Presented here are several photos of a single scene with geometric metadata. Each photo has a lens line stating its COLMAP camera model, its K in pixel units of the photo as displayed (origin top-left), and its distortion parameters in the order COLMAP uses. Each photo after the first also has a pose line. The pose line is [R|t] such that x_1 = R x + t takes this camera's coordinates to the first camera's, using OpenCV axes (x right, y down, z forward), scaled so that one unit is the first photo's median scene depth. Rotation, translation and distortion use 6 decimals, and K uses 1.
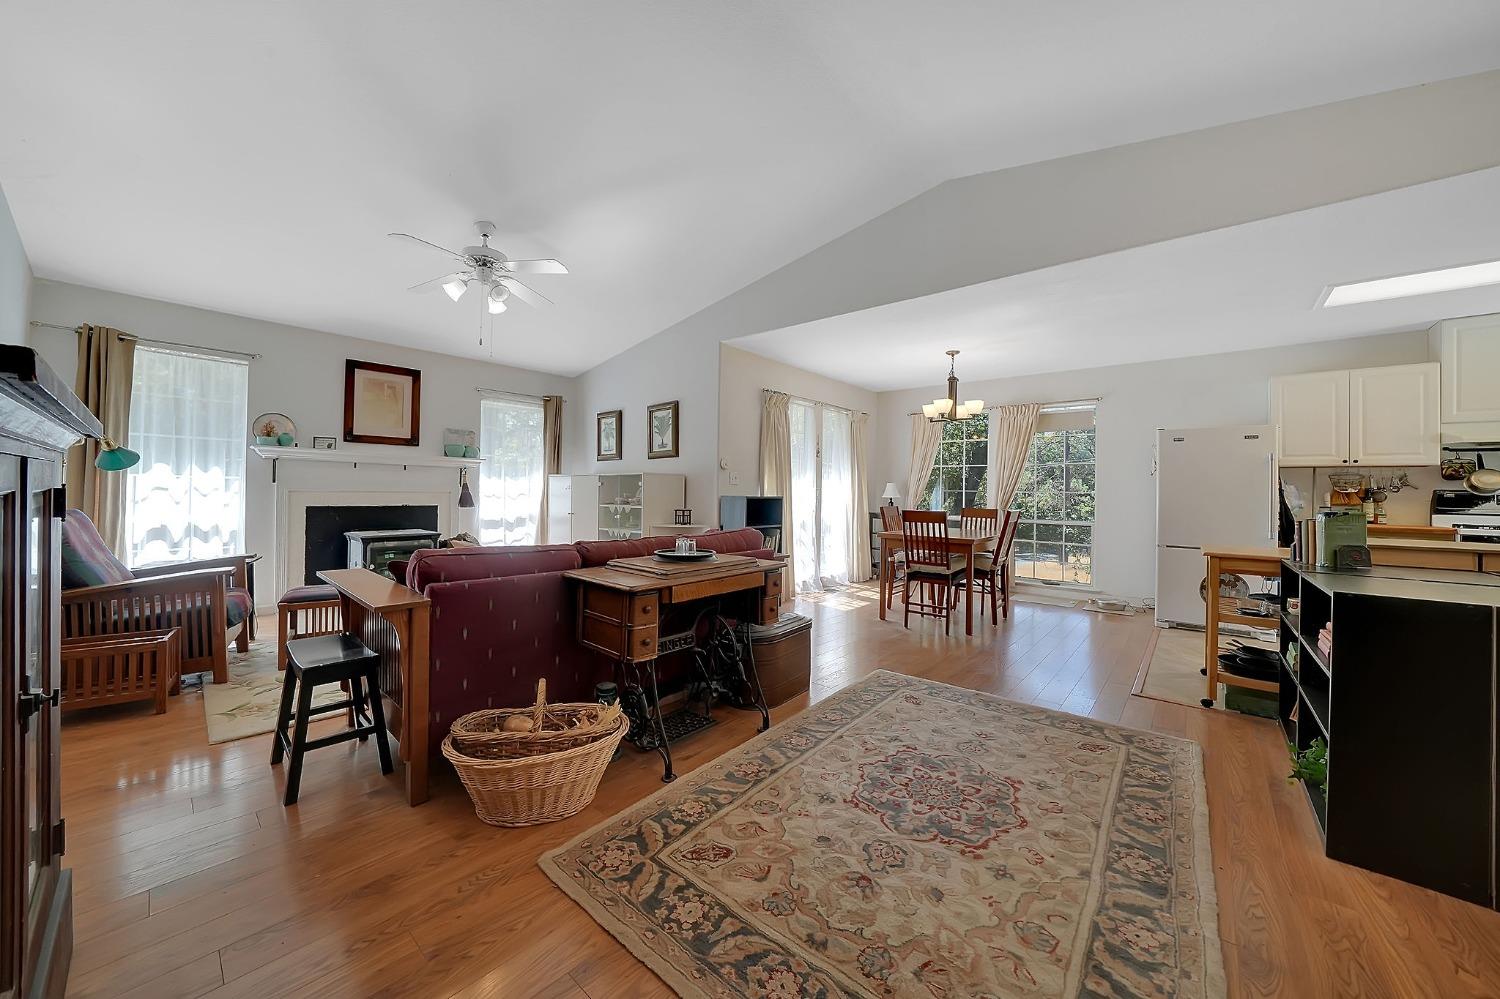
lens RADIAL K [[530.0, 0, 734.7], [0, 530.0, 485.0], [0, 0, 1]] dist [-0.020525, 0.000212]
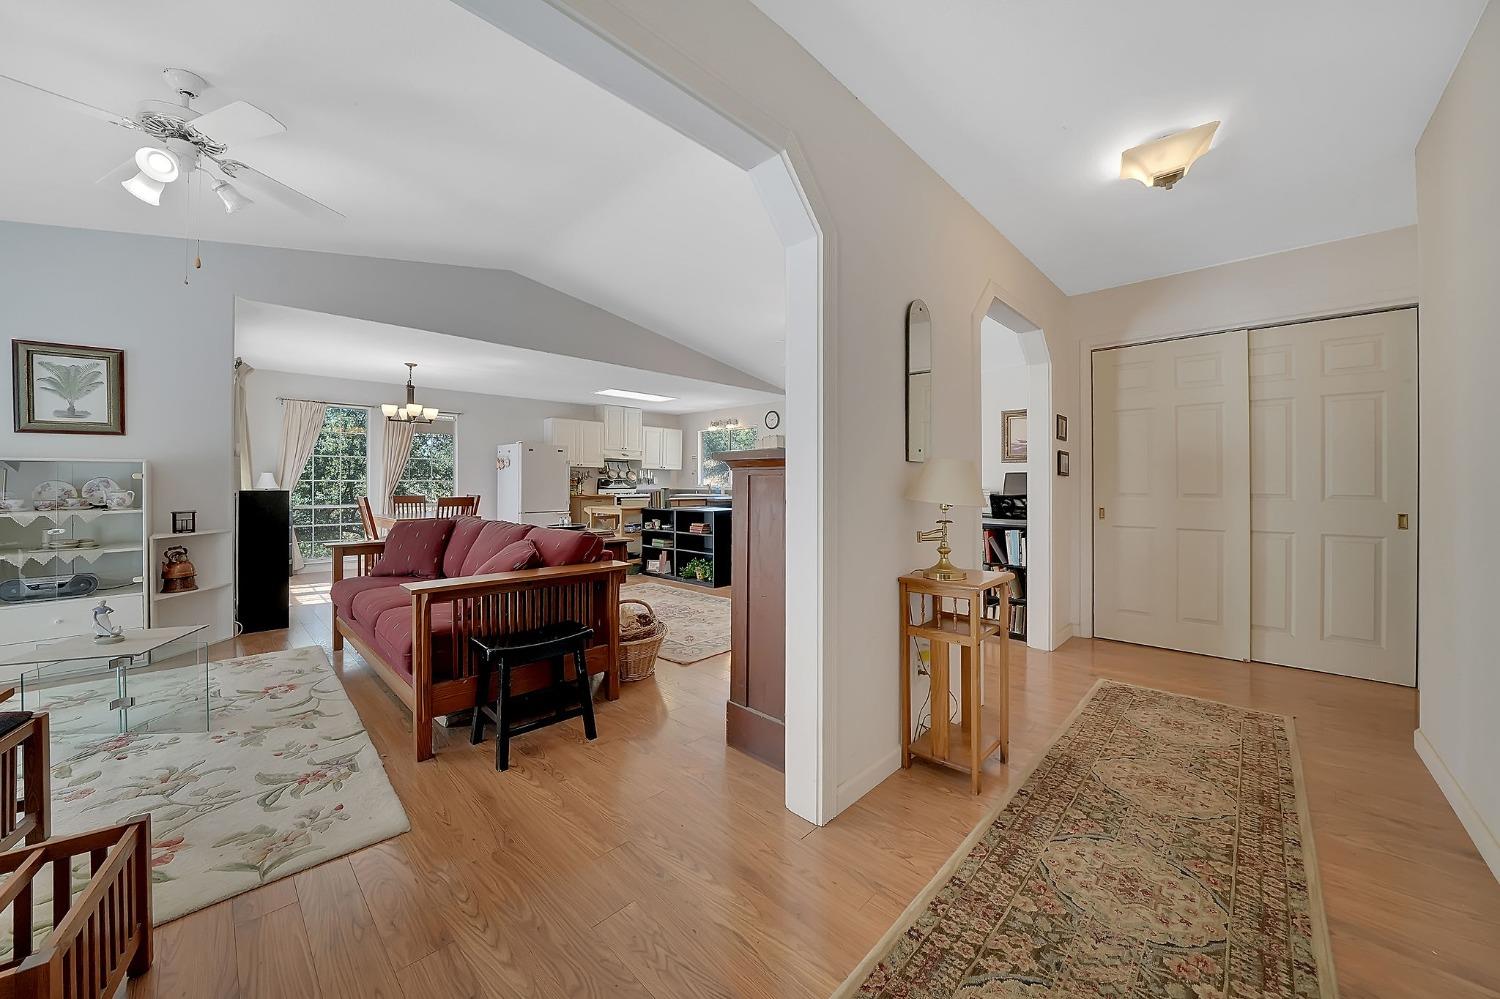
lens RADIAL K [[530.0, 0, 734.7], [0, 530.0, 485.0], [0, 0, 1]] dist [-0.020525, 0.000212]
pose [[0.062745, -0.020001, 0.997829, -0.850533], [-0.010416, 0.999732, 0.020694, -0.014102], [-0.997975, -0.011692, 0.062520, 0.232603]]
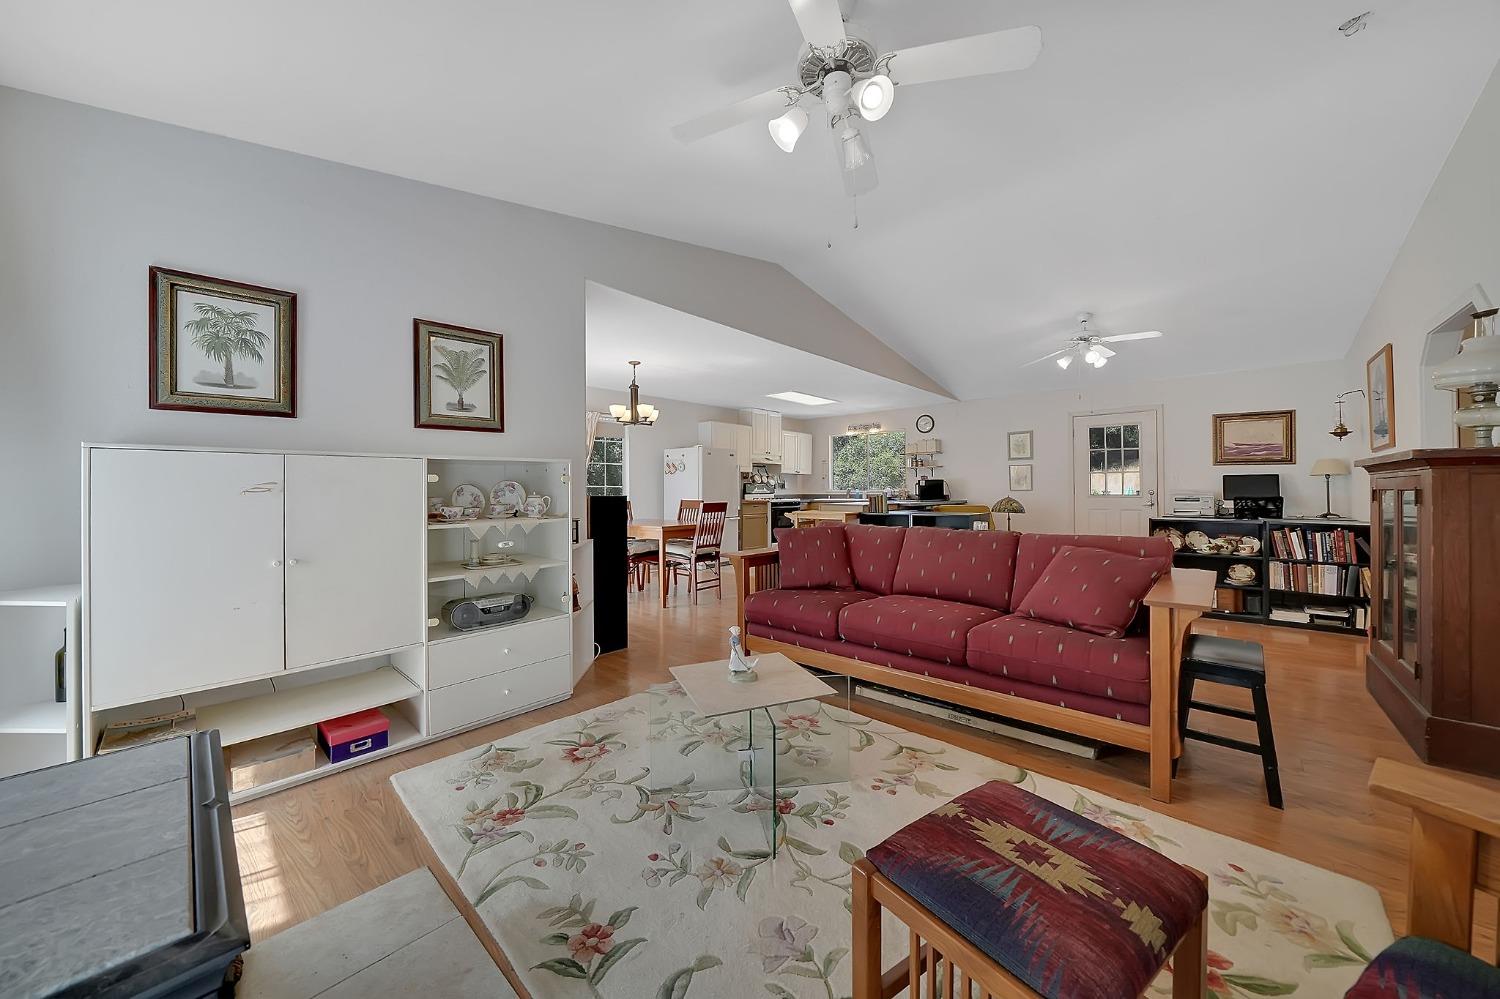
lens RADIAL K [[517.9, 0, 745.6], [0, 517.9, 485.3], [0, 0, 1]] dist [-0.019248, -0.000068]
pose [[0.020607, -0.009717, 0.999740, -0.803308], [-0.006732, 0.999929, 0.009858, -0.002825], [-0.999765, -0.006934, 0.020540, 0.869969]]
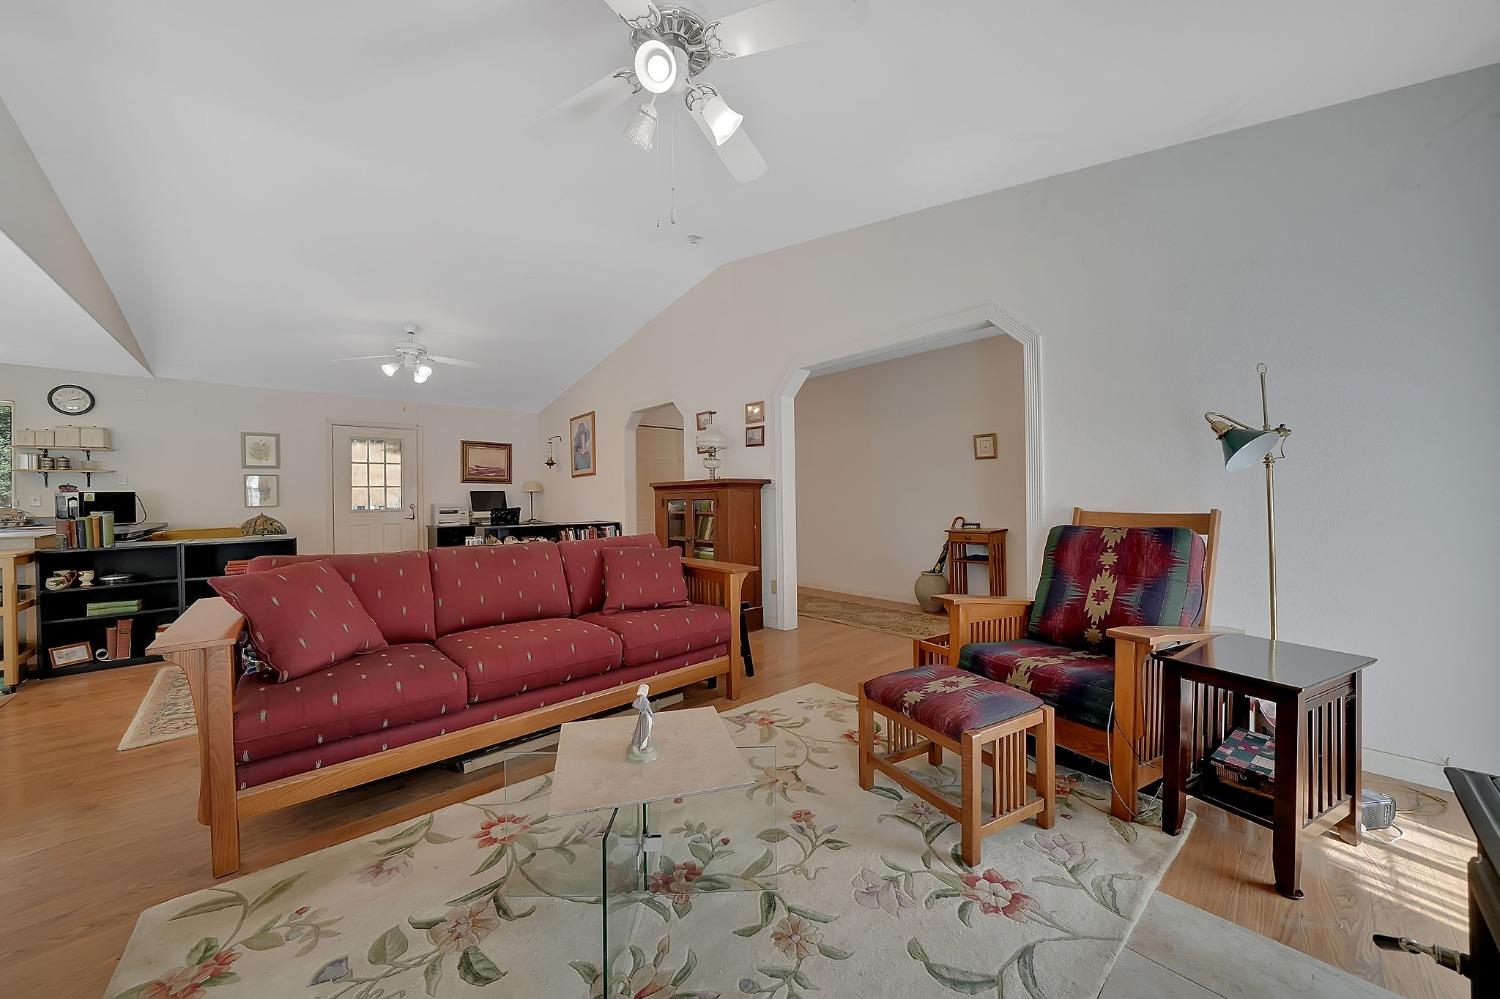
lens RADIAL K [[522.7, 0, 731.9], [0, 522.7, 496.6], [0, 0, 1]] dist [-0.020857, 0.000014]
pose [[-0.990473, -0.003534, 0.137662, -0.481232], [-0.005232, 0.999915, -0.011975, 0.008280], [-0.137608, -0.012581, -0.990407, 1.181960]]
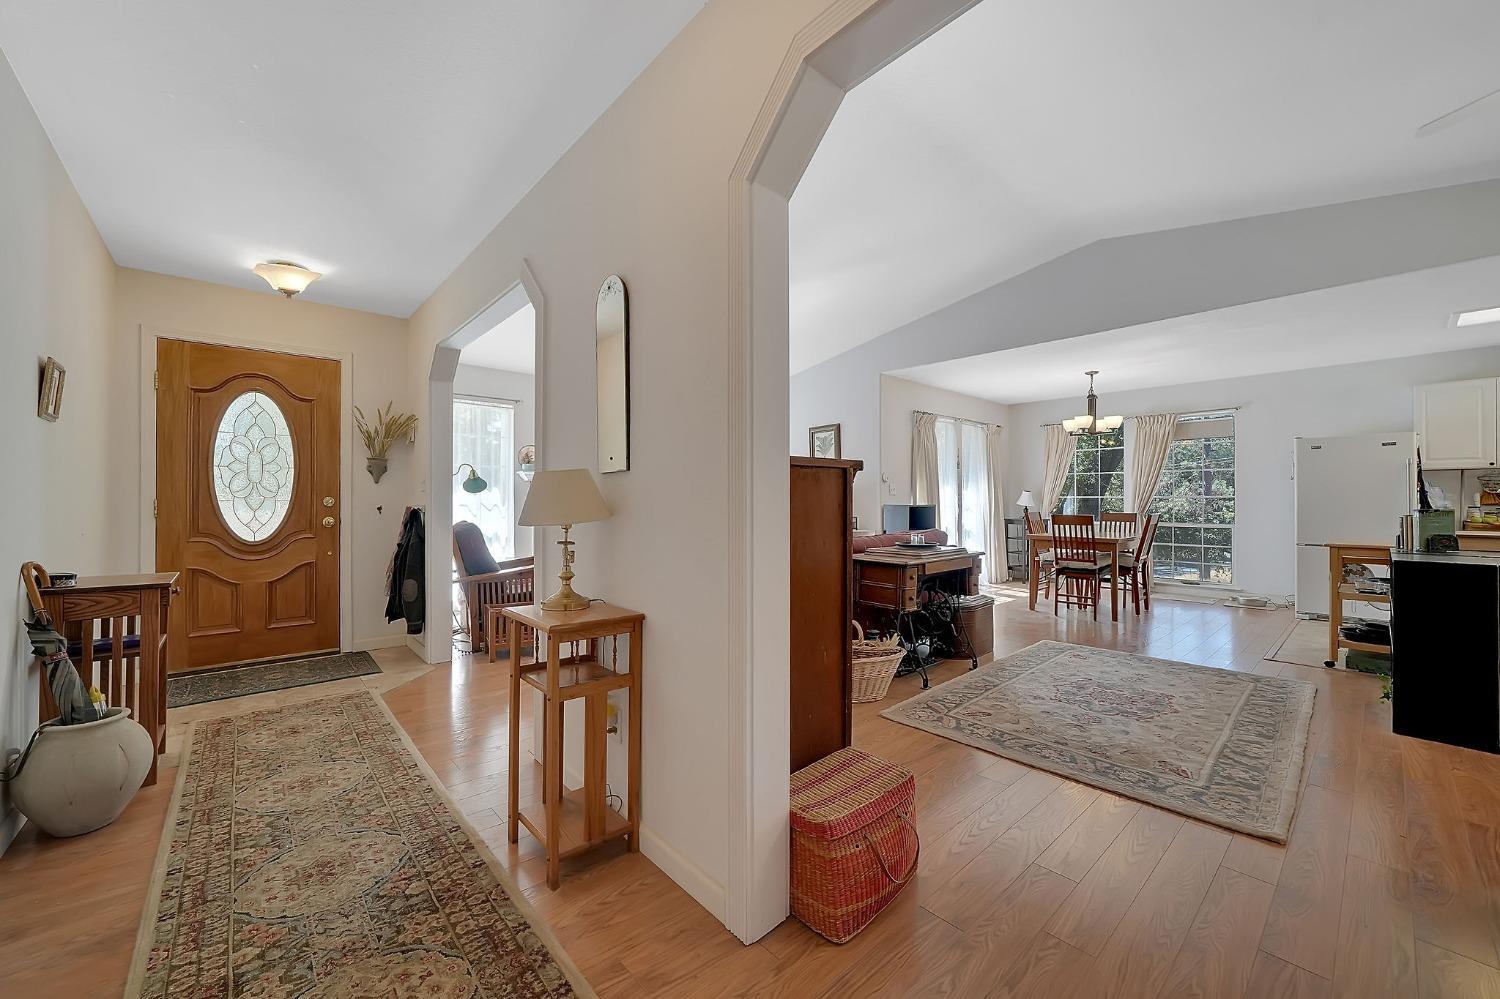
lens RADIAL K [[573.5, 0, 743.5], [0, 573.5, 498.4], [0, 0, 1]] dist [-0.009847, -0.000024]
pose [[0.992647, -0.016204, -0.119953, -0.201984], [0.017014, 0.999839, 0.005735, -0.007142], [0.119841, -0.007733, 0.992763, -0.327820]]
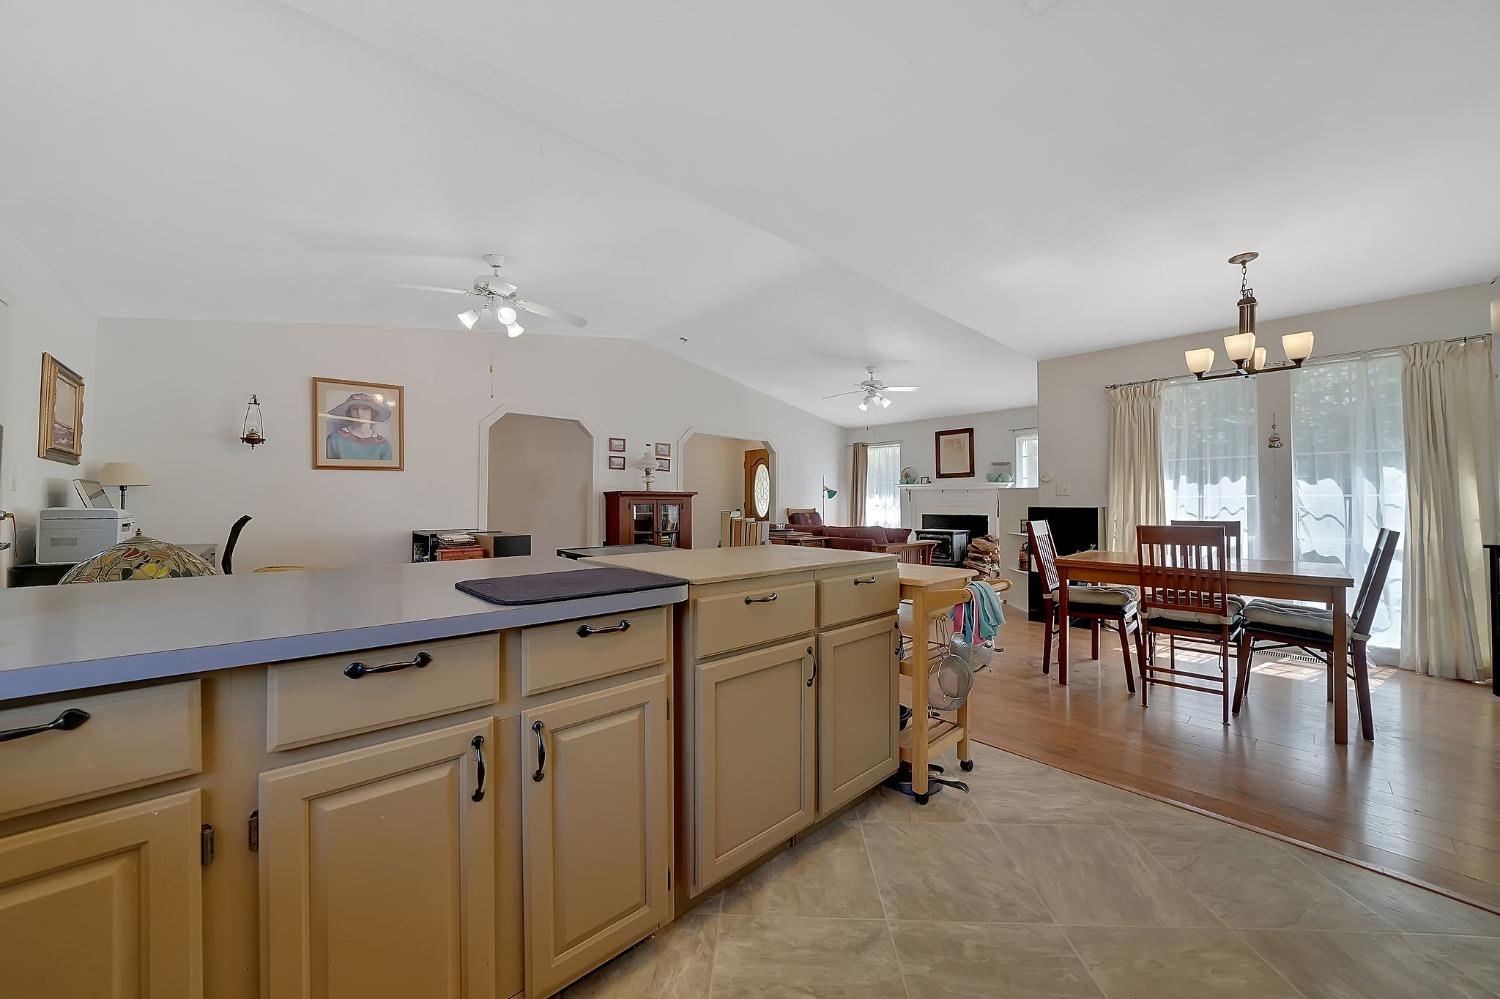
lens RADIAL K [[530.0, 0, 734.7], [0, 530.0, 485.0], [0, 0, 1]] dist [-0.020525, 0.000212]
pose [[-0.122108, -0.046017, -0.991449, 1.192648], [0.010504, 0.998809, -0.047652, 0.019728], [0.992461, -0.016233, -0.121479, 0.582770]]
